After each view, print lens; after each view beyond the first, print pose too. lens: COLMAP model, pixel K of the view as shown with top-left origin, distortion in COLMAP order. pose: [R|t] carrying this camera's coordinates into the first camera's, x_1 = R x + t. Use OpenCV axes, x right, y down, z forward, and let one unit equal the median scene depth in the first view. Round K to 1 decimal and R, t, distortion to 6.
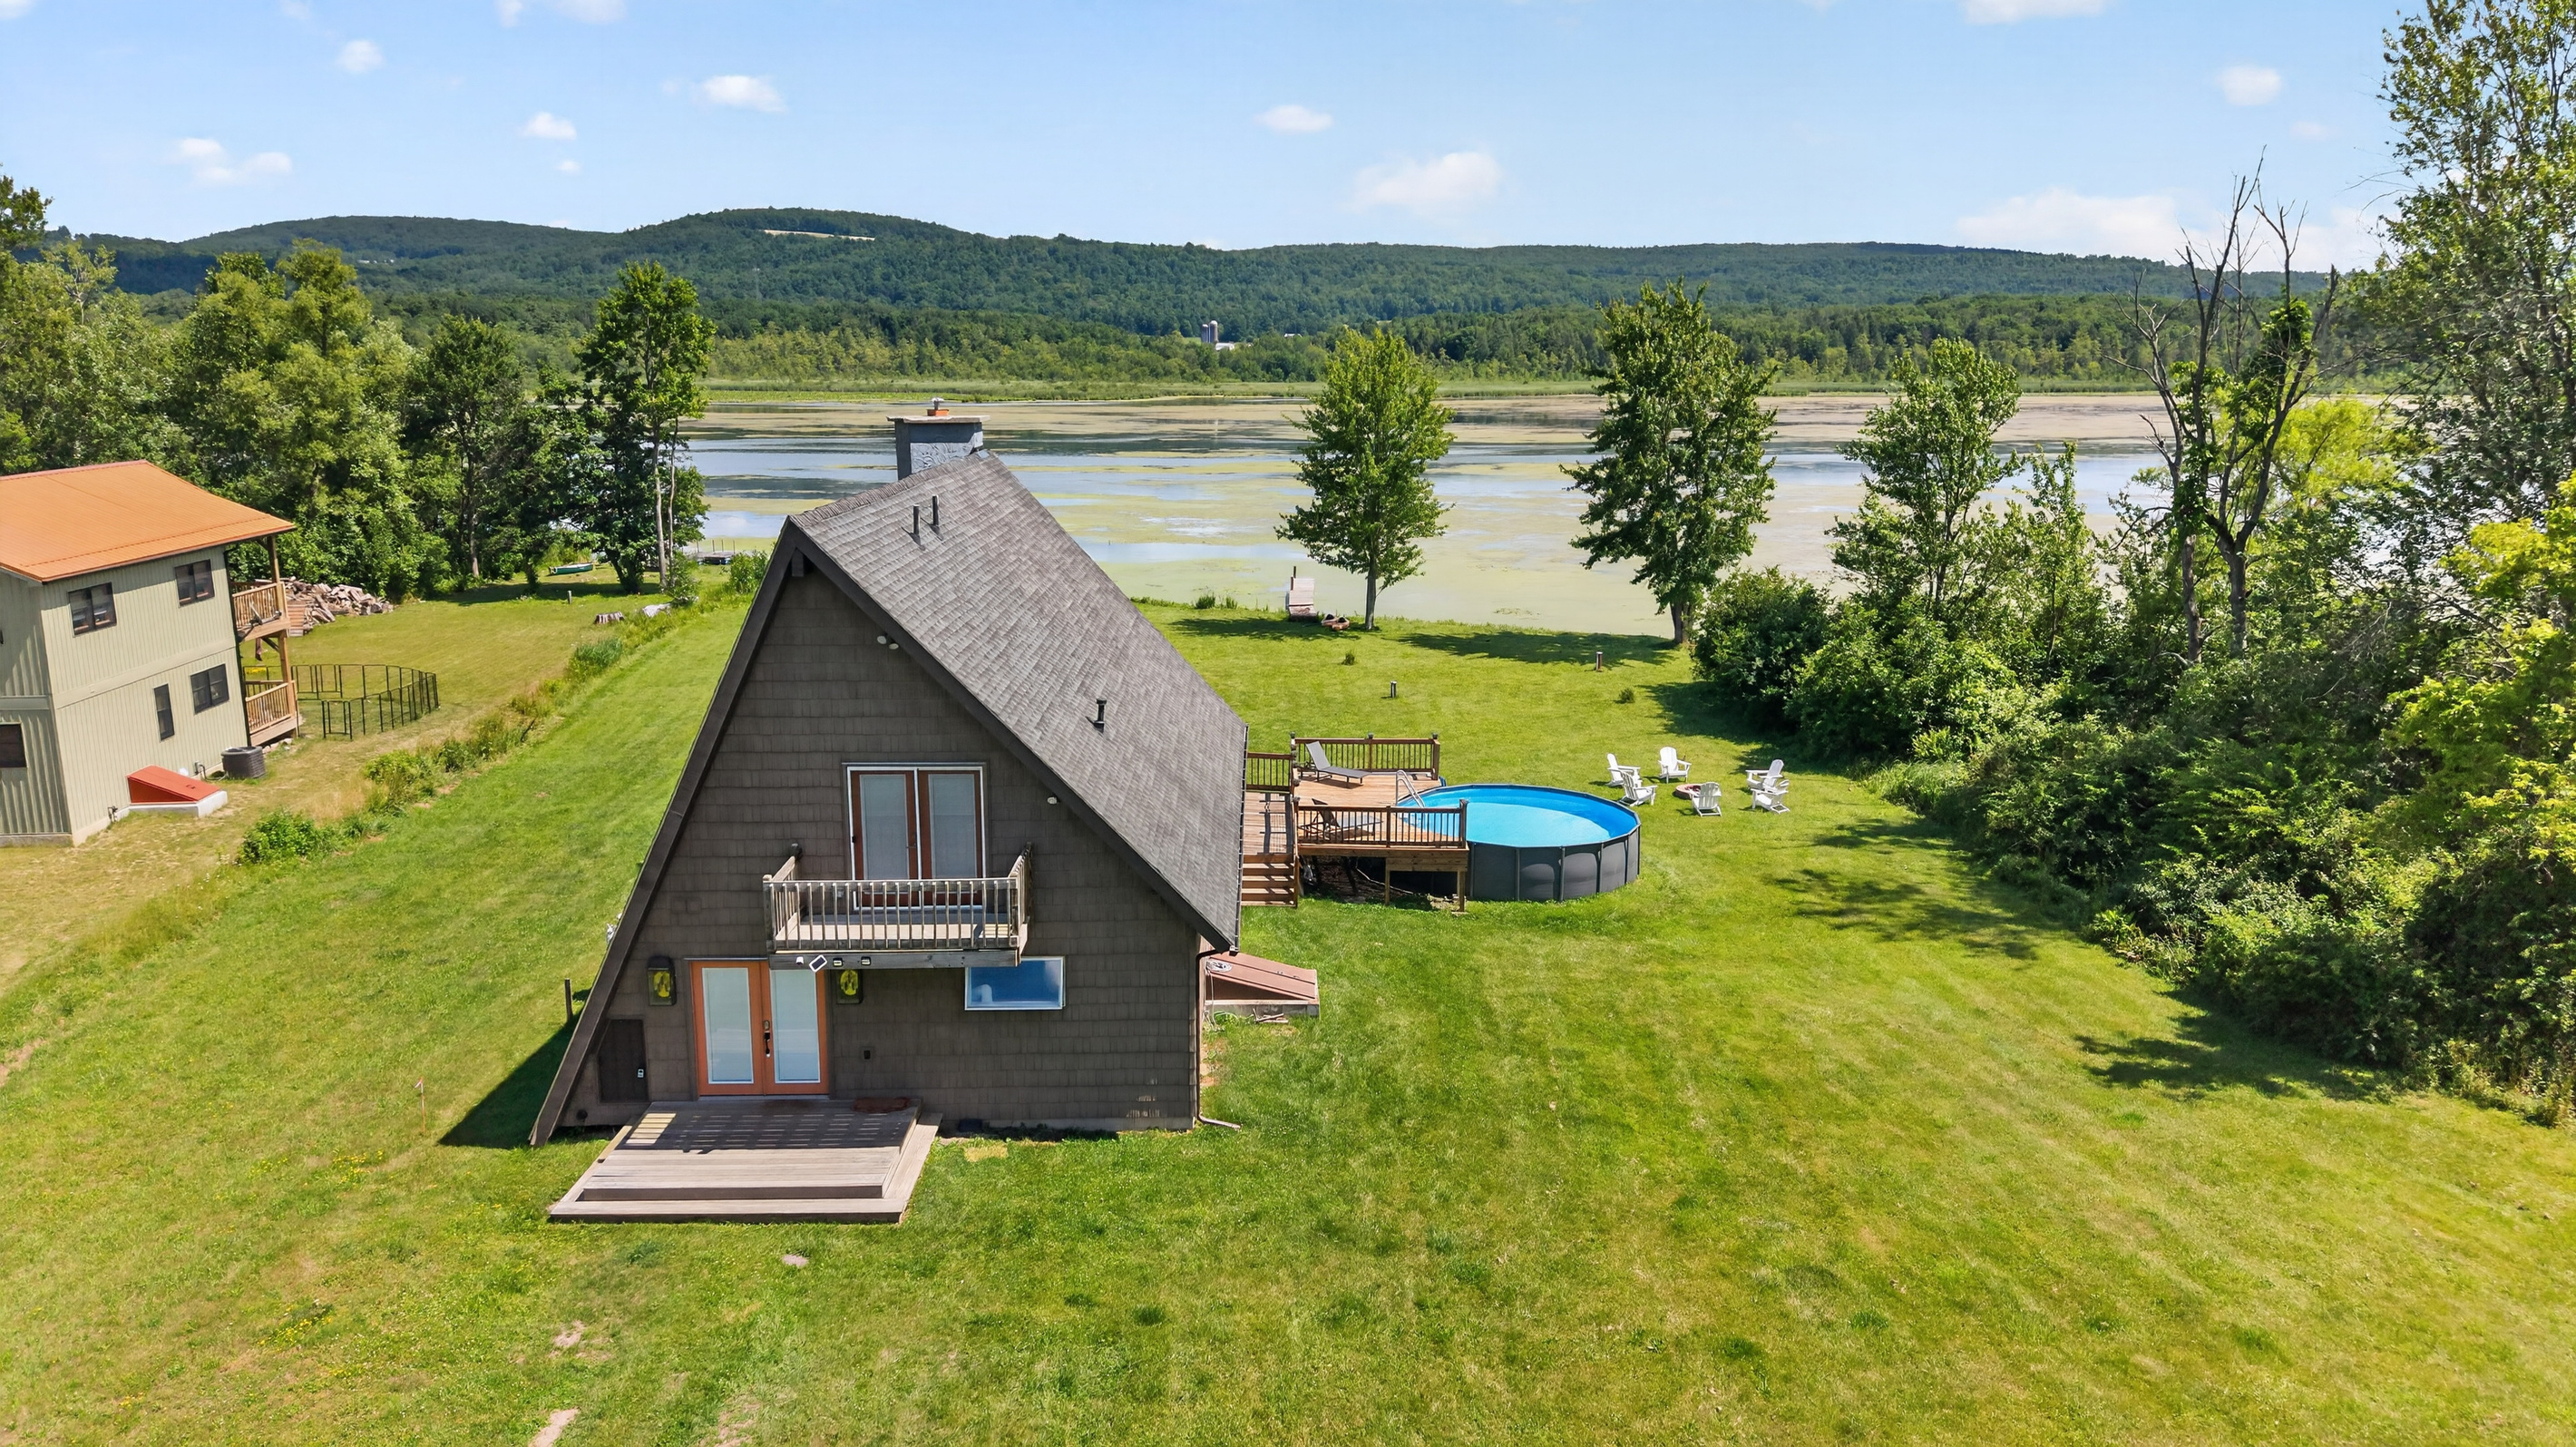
lens RADIAL K [[2044.1, 0, 1245.0], [0, 2044.1, 716.8], [0, 0, 1]] dist [0.131888, -0.263275]
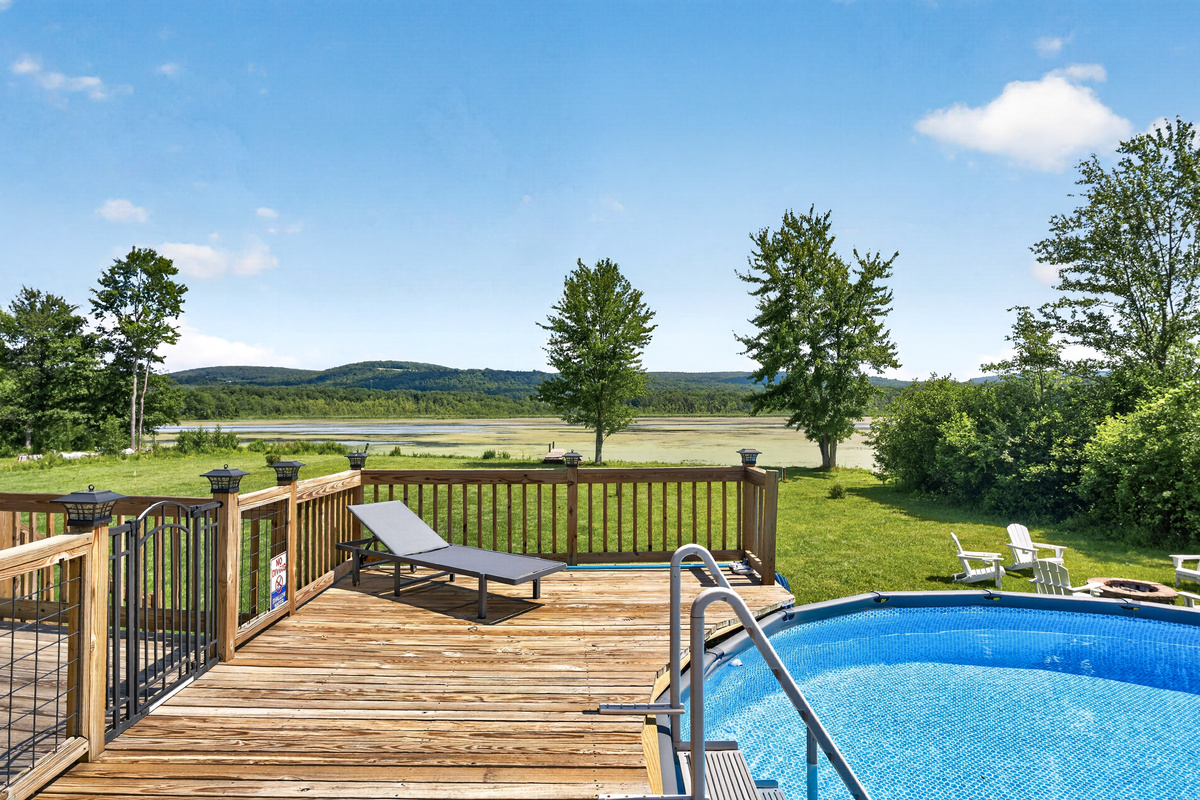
lens RADIAL K [[652.8, 0, 600.0], [0, 652.8, 400.0], [0, 0, 1]] dist [-0.004919, 0.001797]
pose [[0.998586, 0.000359, 0.053164, 0.054916], [0.011917, 0.973024, -0.230395, 0.022846], [-0.051812, 0.230703, 0.971644, 0.780582]]
